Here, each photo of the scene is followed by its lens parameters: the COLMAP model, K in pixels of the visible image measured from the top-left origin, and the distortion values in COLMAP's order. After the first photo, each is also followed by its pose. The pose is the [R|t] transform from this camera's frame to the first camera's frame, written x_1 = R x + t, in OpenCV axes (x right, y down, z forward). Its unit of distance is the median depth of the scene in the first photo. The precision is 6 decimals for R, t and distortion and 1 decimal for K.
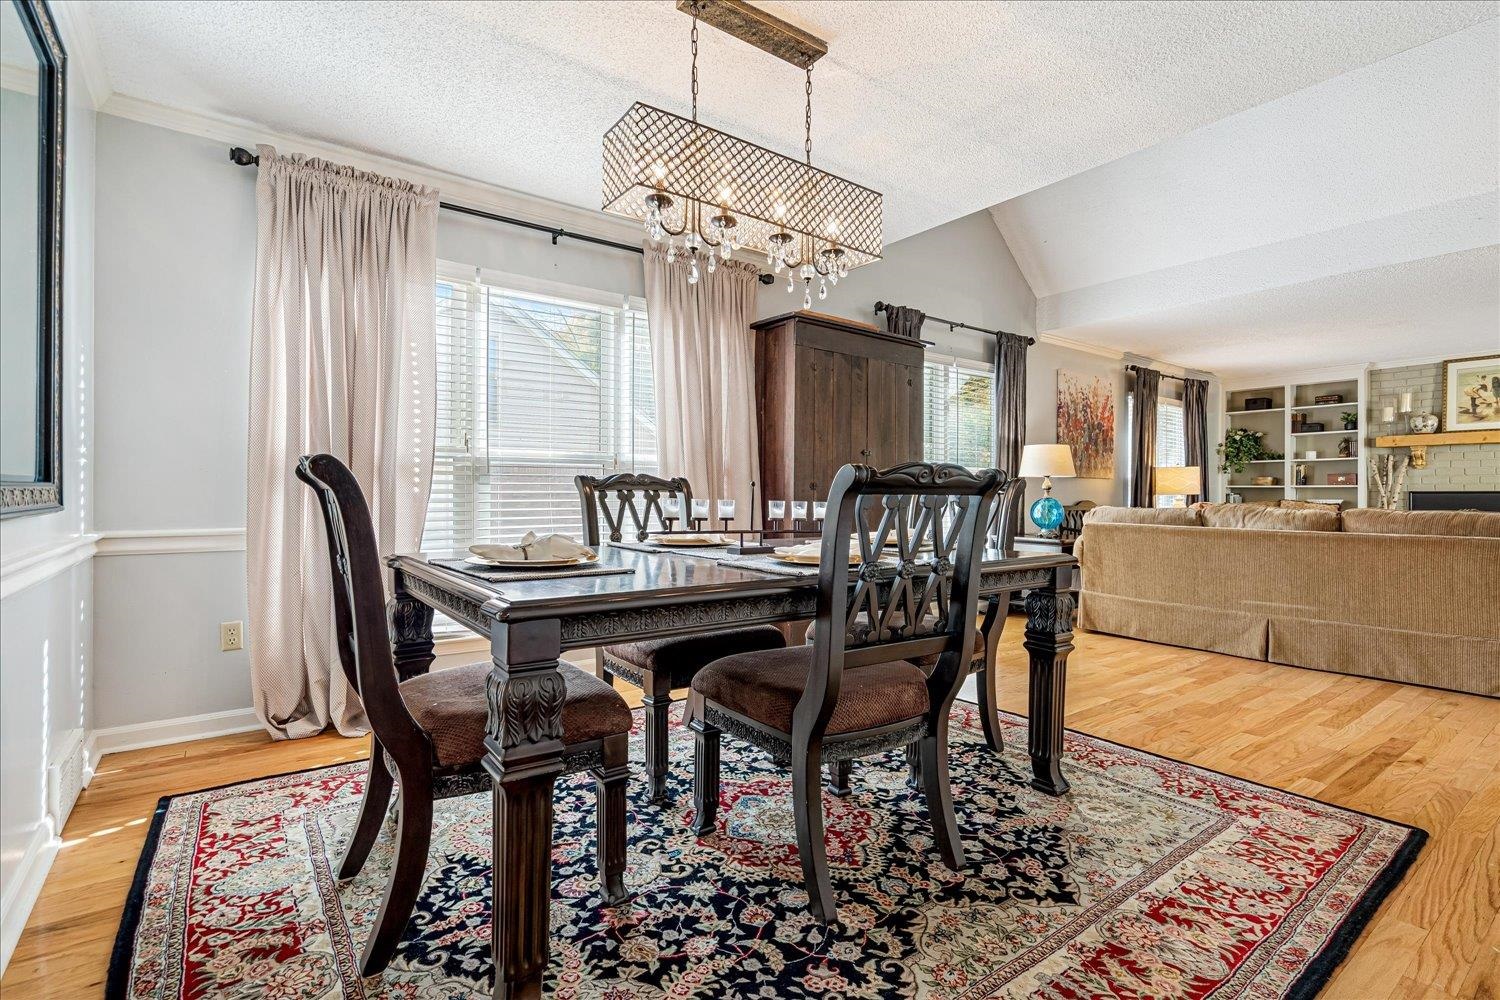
lens RADIAL K [[695.1, 0, 748.8], [0, 695.1, 489.7], [0, 0, 1]] dist [0.004095, 0.000174]
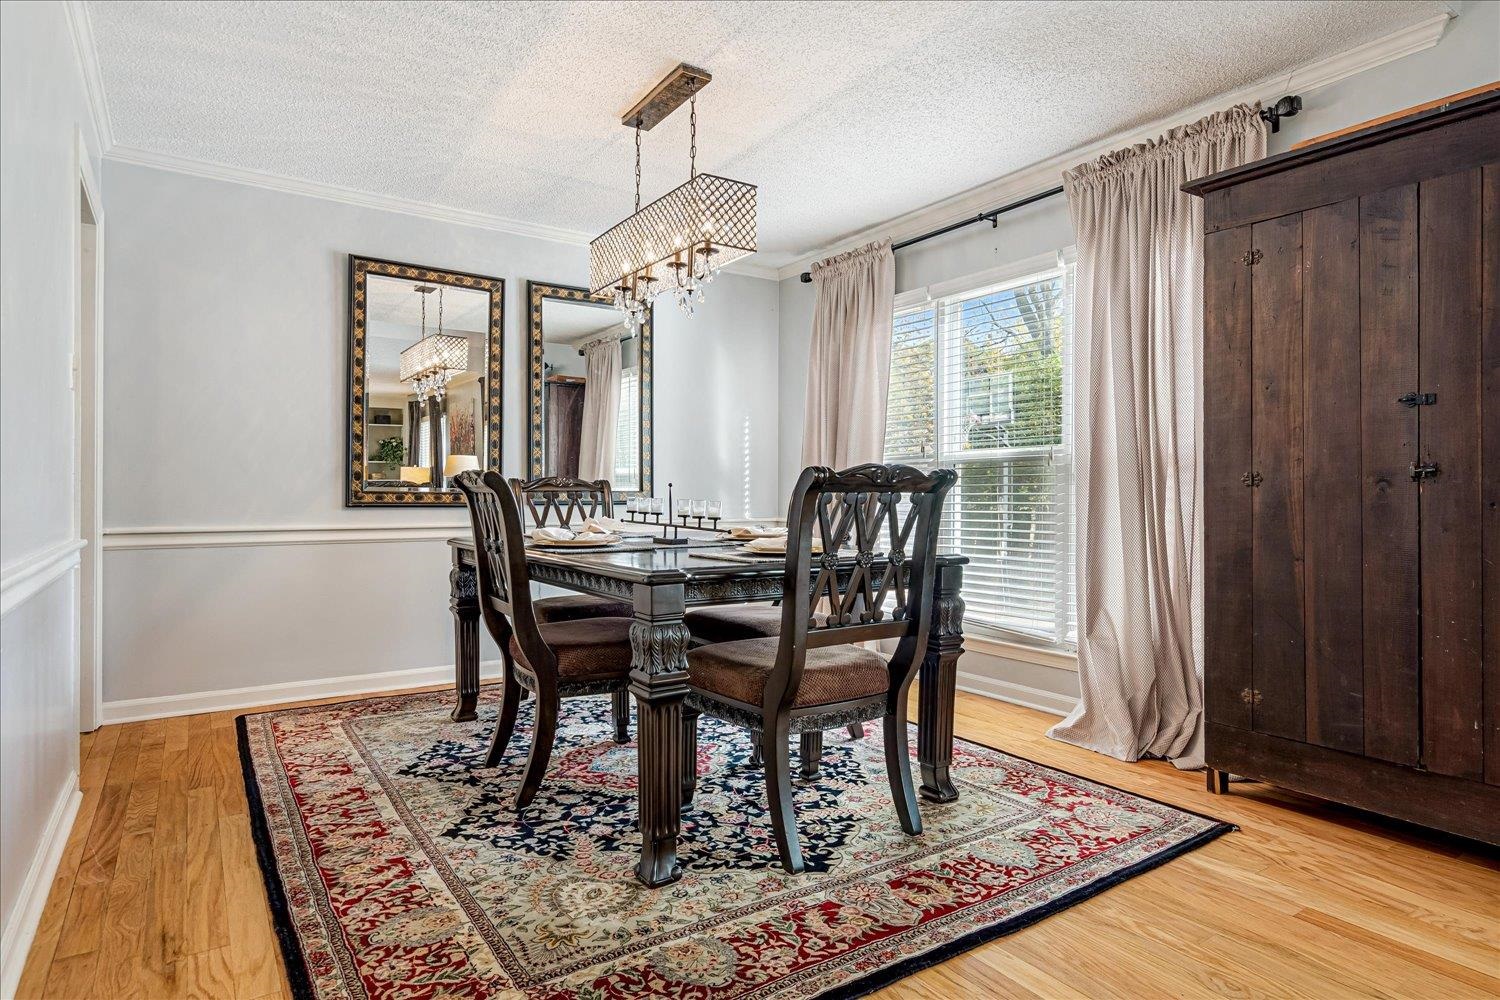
lens RADIAL K [[828.7, 0, 749.8], [0, 828.7, 500.5], [0, 0, 1]] dist [-0.001643, 0.000330]
pose [[-0.038261, 0.000031, -0.999268, 1.597853], [0.001670, 0.999999, -0.000033, 0.021428], [0.999266, -0.001670, -0.038261, 1.360052]]
